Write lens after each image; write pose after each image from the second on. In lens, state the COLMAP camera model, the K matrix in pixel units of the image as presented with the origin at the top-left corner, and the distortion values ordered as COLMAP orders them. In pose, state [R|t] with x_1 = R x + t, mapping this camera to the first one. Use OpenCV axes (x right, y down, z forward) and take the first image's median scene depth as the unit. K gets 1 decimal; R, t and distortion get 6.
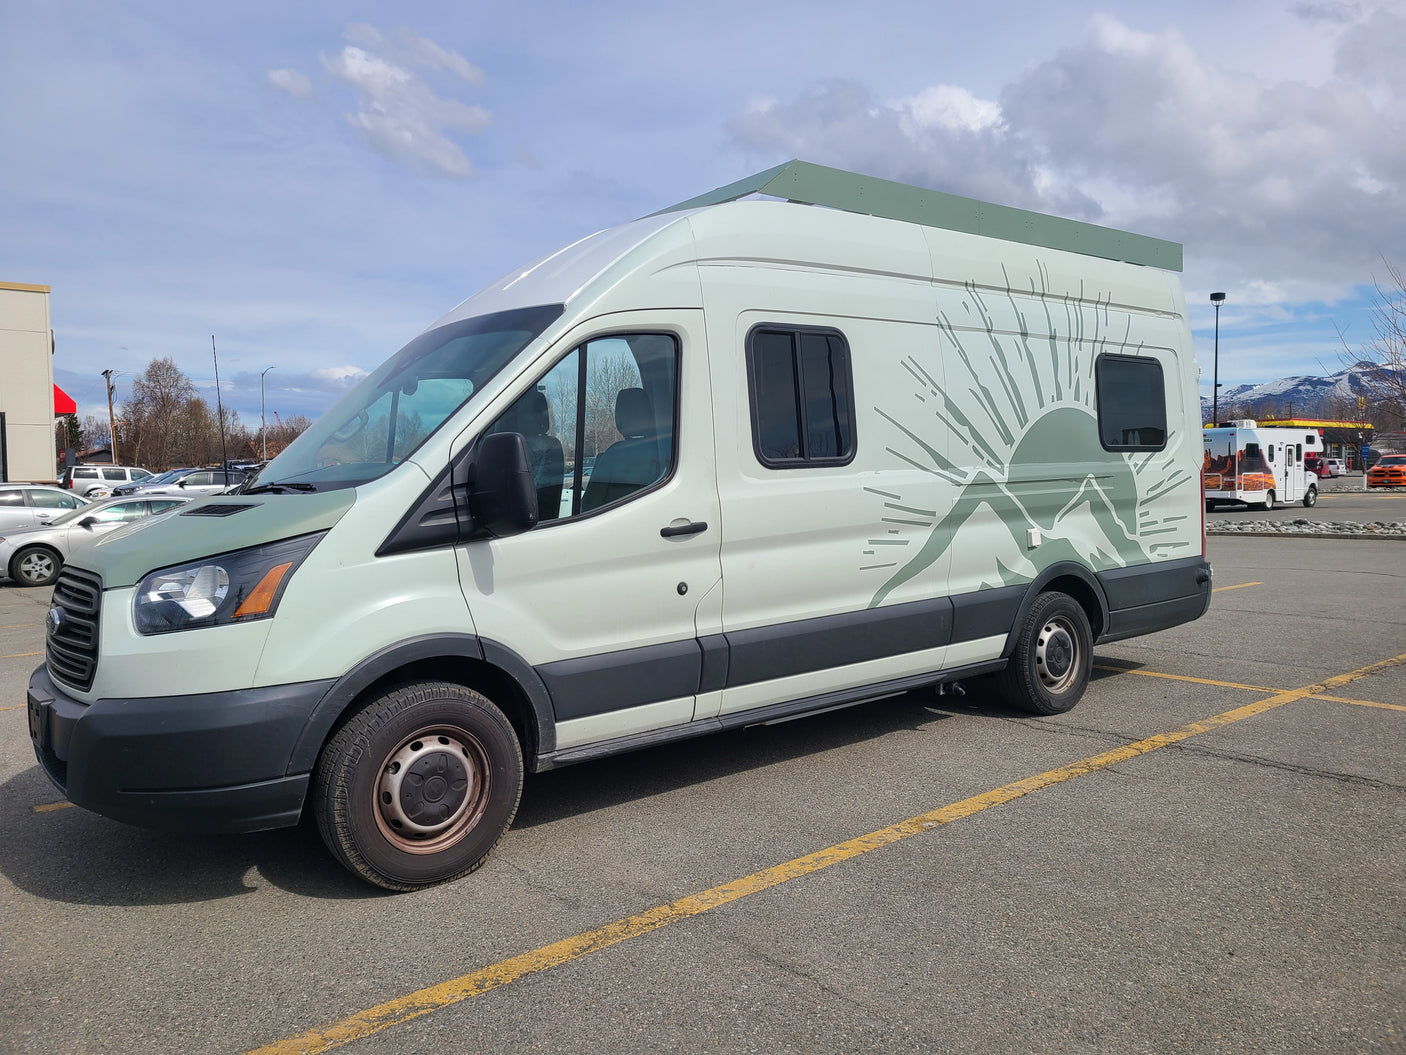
lens RADIAL K [[867.5, 0, 703.0], [0, 867.5, 527.5], [0, 0, 1]] dist [0.043415, -0.025046]
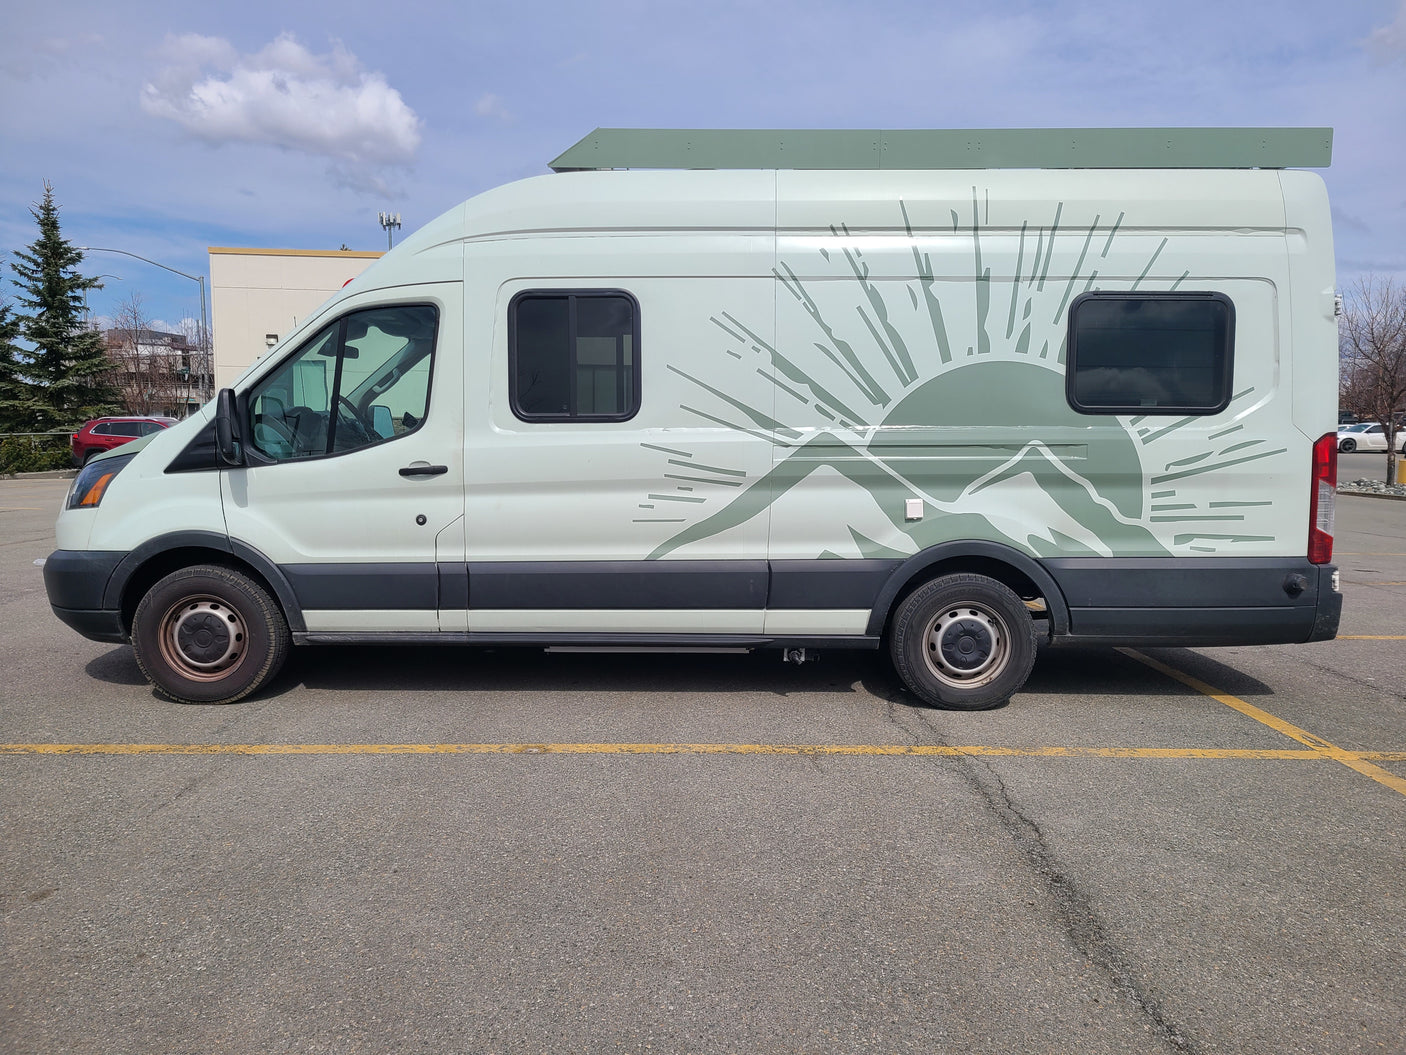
lens RADIAL K [[867.5, 0, 703.0], [0, 867.5, 527.5], [0, 0, 1]] dist [0.043415, -0.025046]
pose [[0.849211, 0.092005, -0.519977, 0.710510], [-0.060246, 0.995155, 0.077692, -0.027615], [0.524606, -0.034651, 0.850640, 0.134176]]
